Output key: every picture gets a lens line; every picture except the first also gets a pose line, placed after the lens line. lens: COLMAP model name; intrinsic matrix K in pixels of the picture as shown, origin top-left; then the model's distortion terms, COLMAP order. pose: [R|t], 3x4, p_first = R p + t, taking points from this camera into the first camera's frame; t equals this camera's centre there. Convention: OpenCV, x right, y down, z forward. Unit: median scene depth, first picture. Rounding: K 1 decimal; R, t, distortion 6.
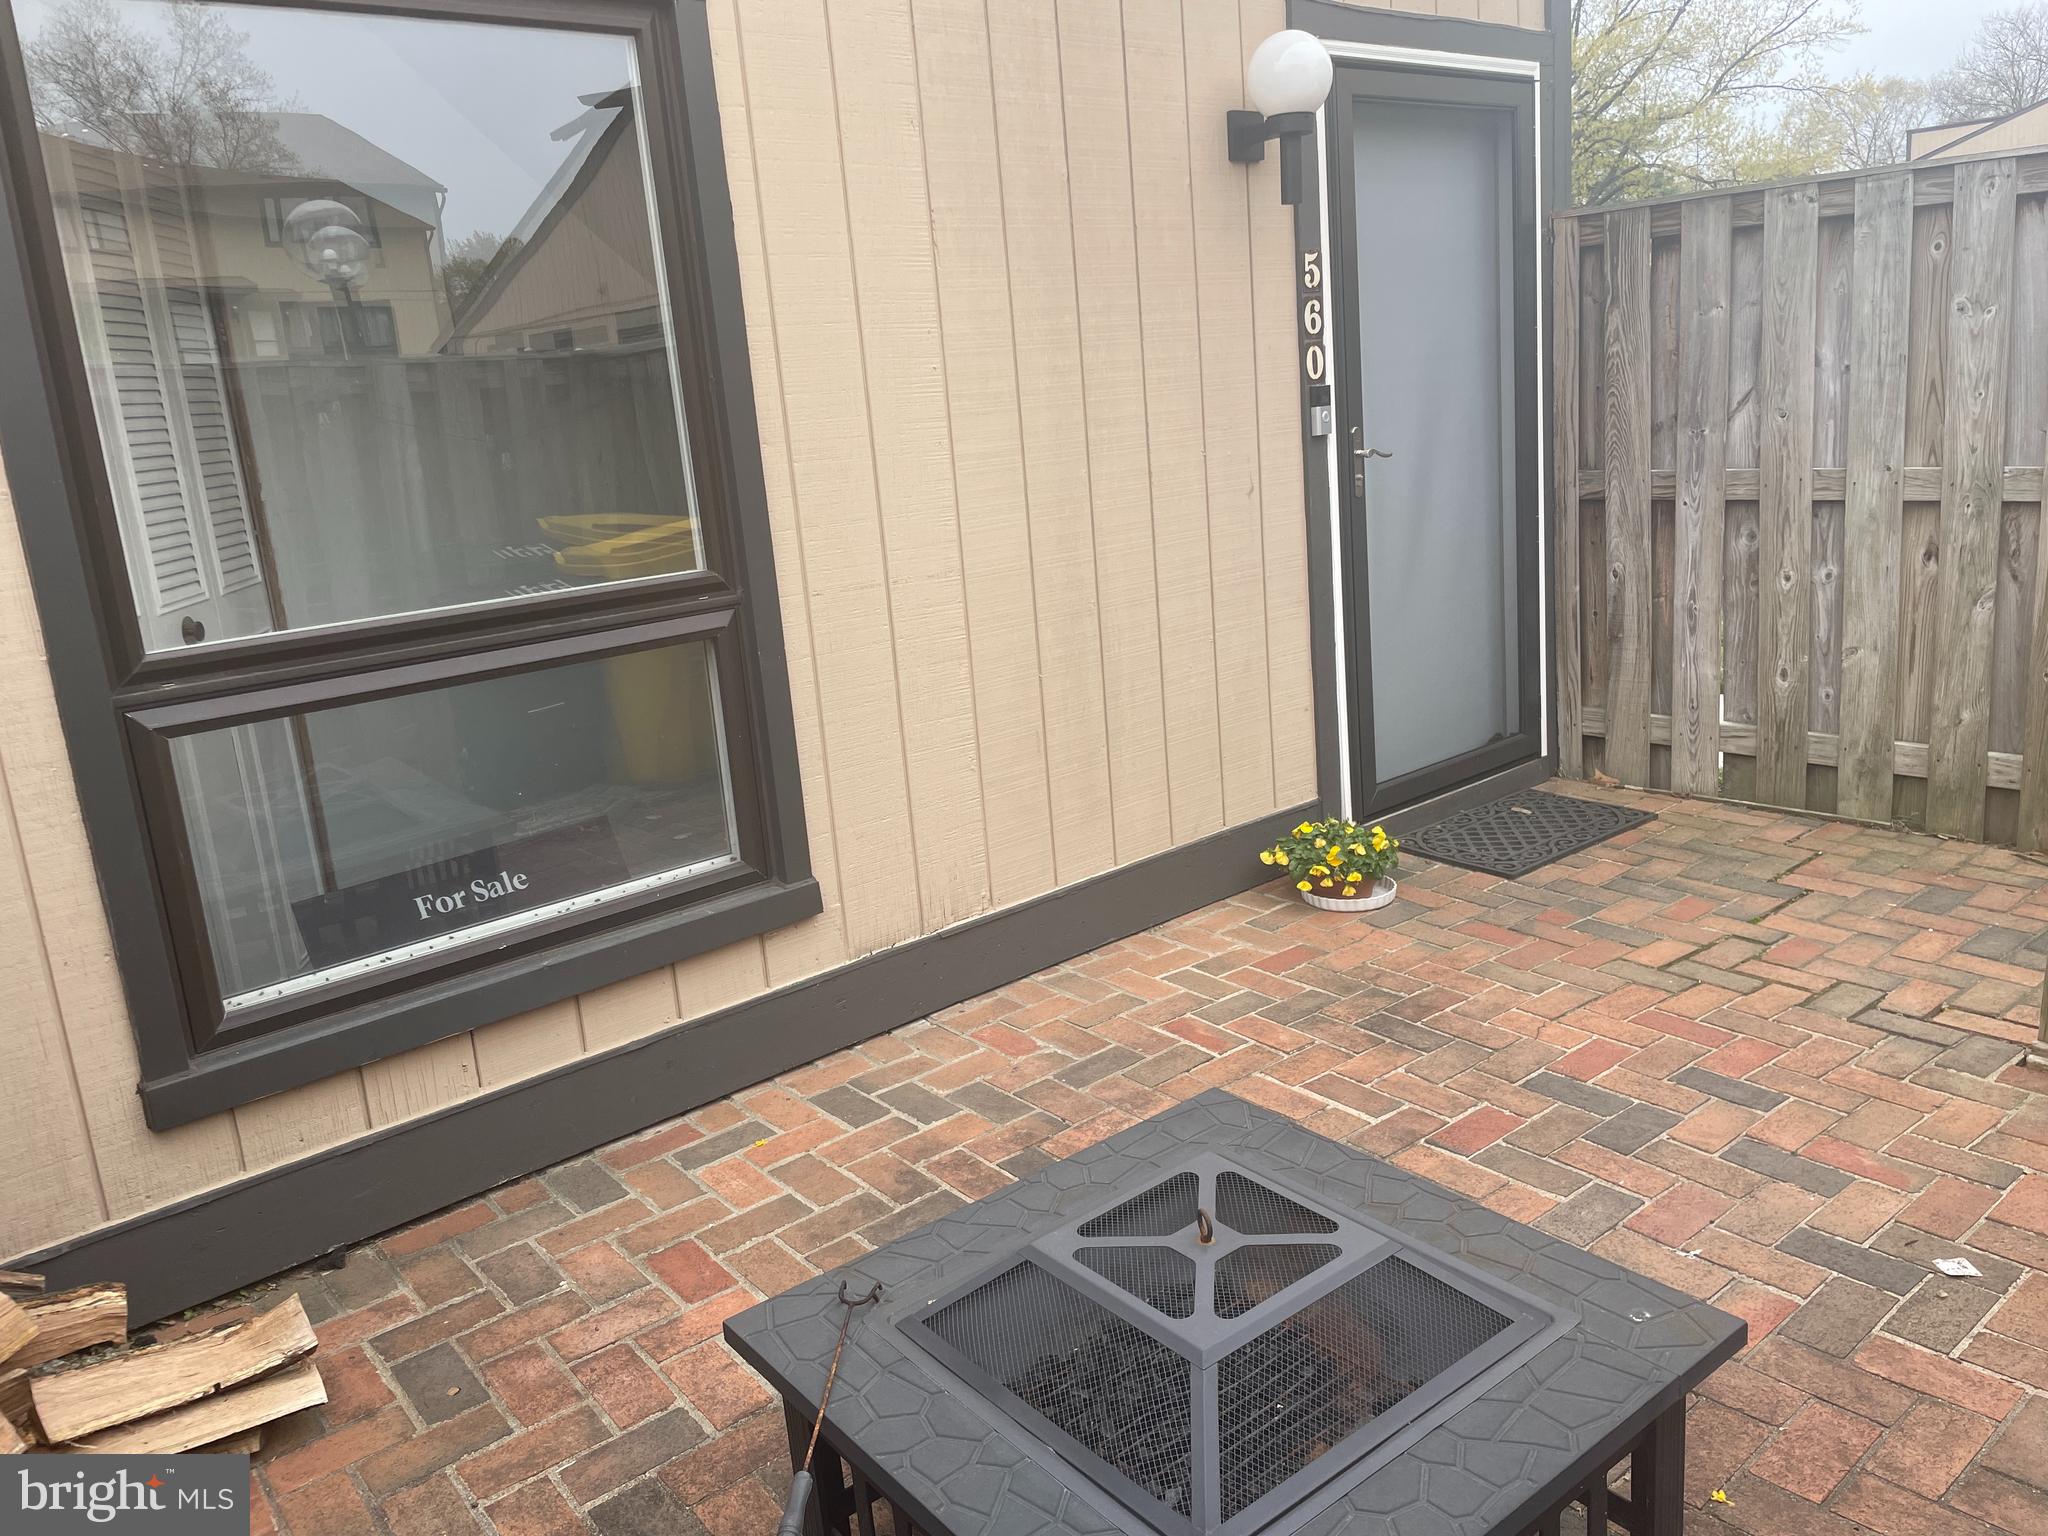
lens RADIAL K [[1557.1, 0, 1038.4], [0, 1557.1, 738.3], [0, 0, 1]] dist [0.089603, -0.112200]
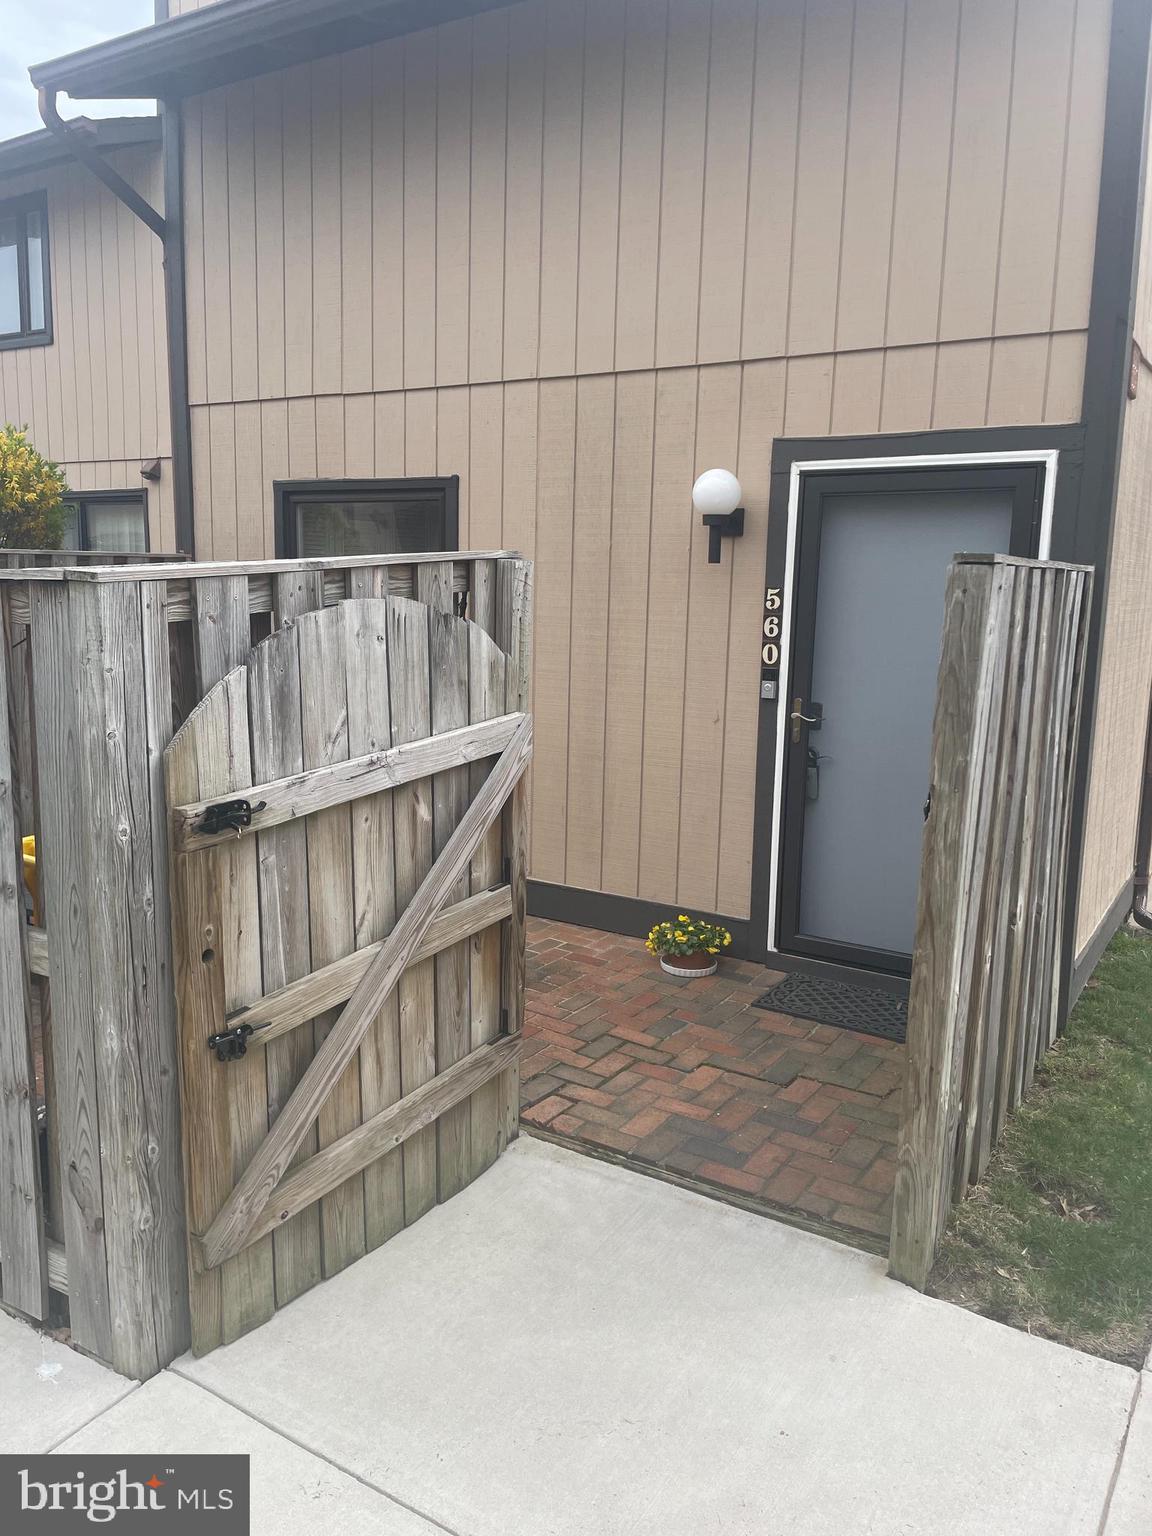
lens RADIAL K [[1165.0, 0, 576.0], [0, 1165.0, 768.0], [0, 0, 1]] dist [0.093886, -0.133920]
pose [[0.291348, 0.236978, -0.926800, 1.619756], [-0.255078, 0.952998, 0.163490, -0.350542], [0.921982, 0.188774, 0.338102, 0.549476]]
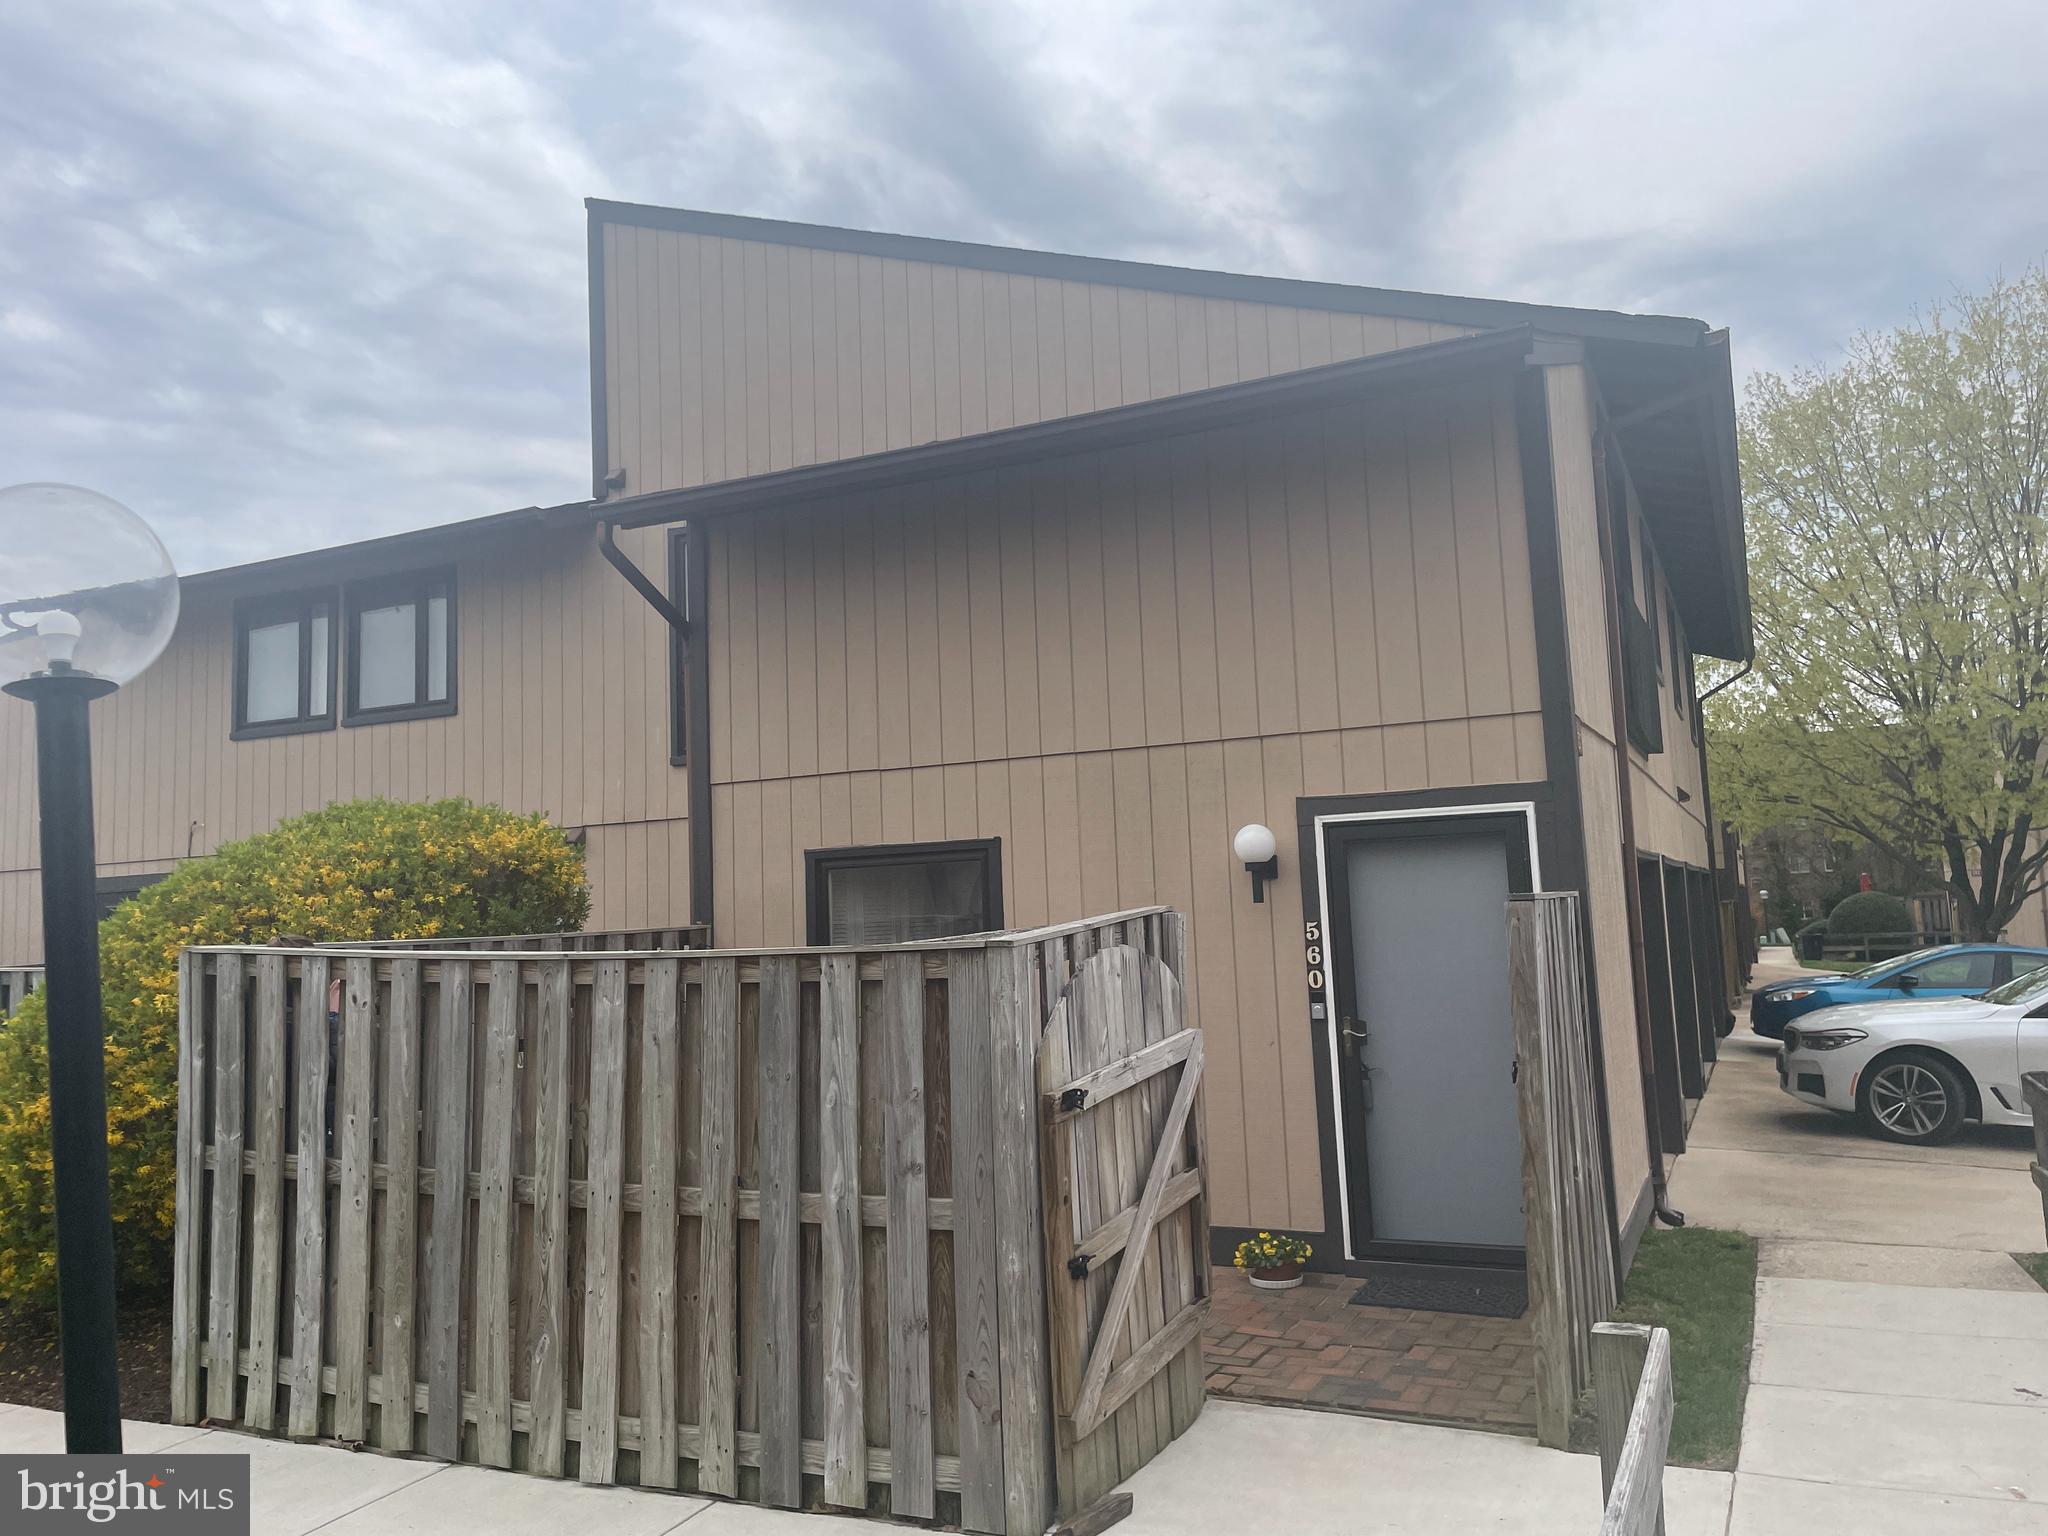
lens RADIAL K [[1557.1, 0, 1038.4], [0, 1557.1, 738.3], [0, 0, 1]] dist [0.089603, -0.112200]
pose [[0.401067, -0.039706, -0.915188, 2.226293], [-0.194534, 0.972581, -0.127448, -0.278593], [0.895155, 0.229150, 0.382346, -0.075133]]
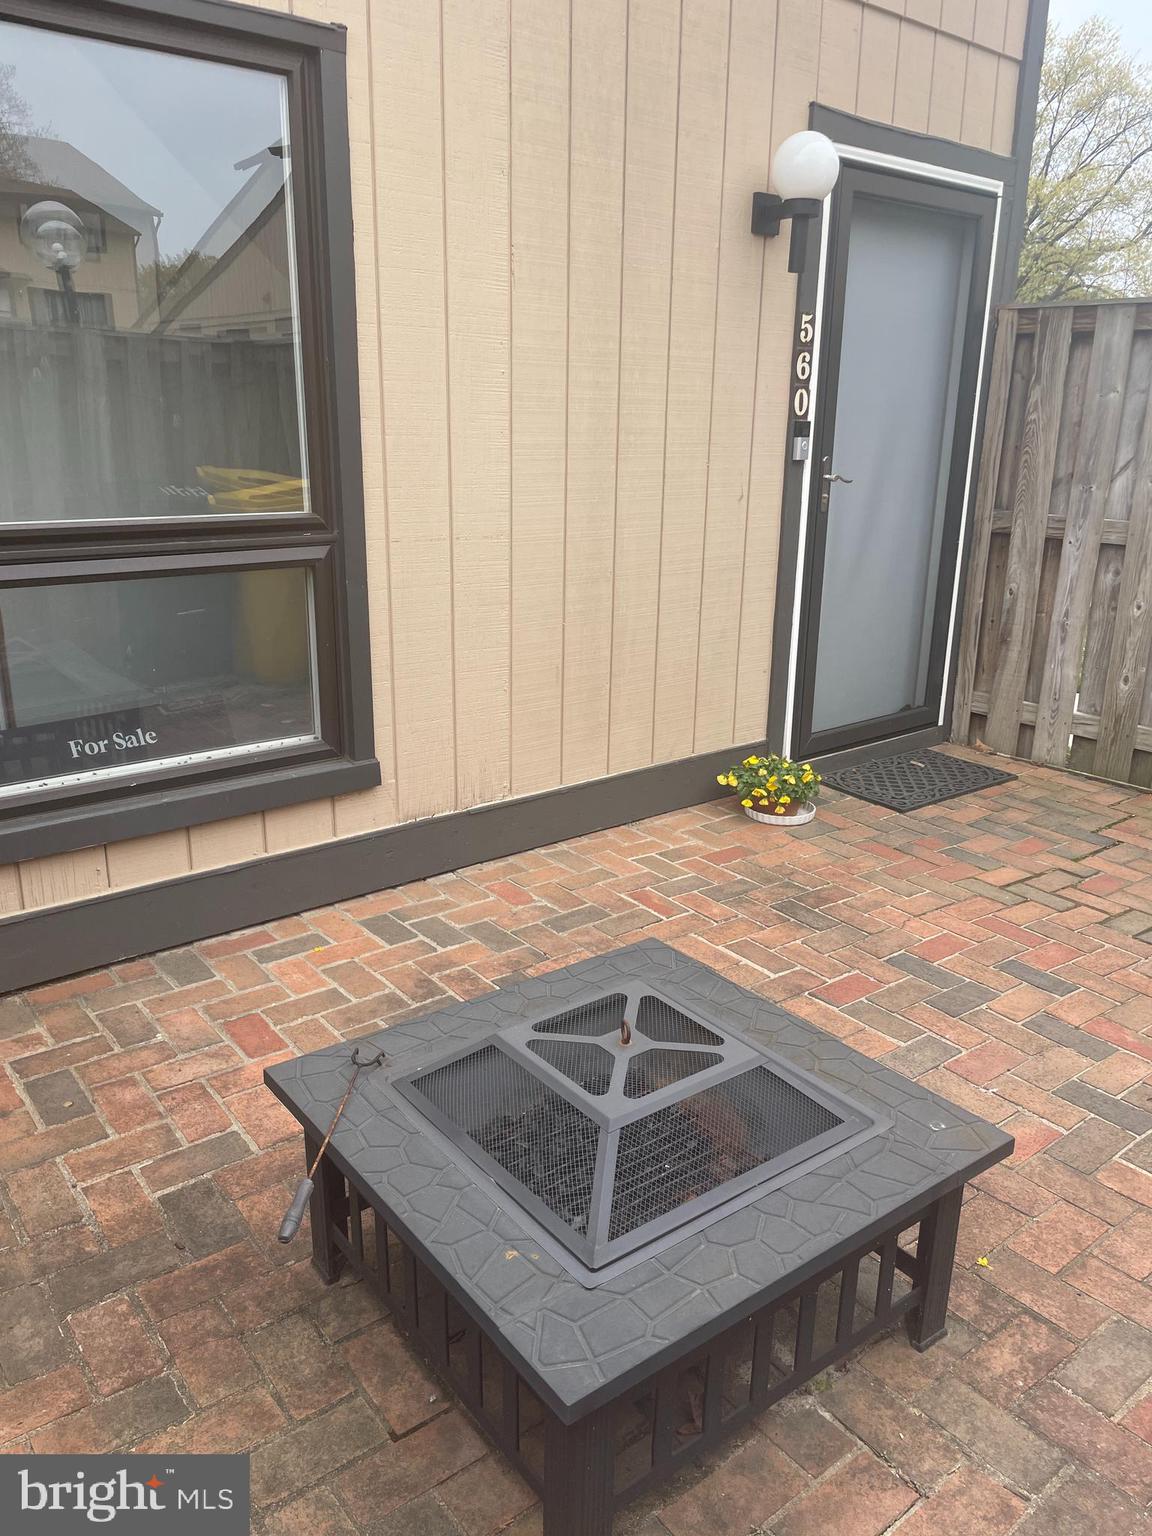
lens RADIAL K [[1167.8, 0, 586.7], [0, 1167.8, 781.5], [0, 0, 1]] dist [0.089603, -0.112200]
pose [[0.995045, 0.098034, 0.016577, 0.019454], [-0.099068, 0.991719, 0.081730, 0.010545], [-0.008427, -0.082967, 0.996517, 0.009930]]
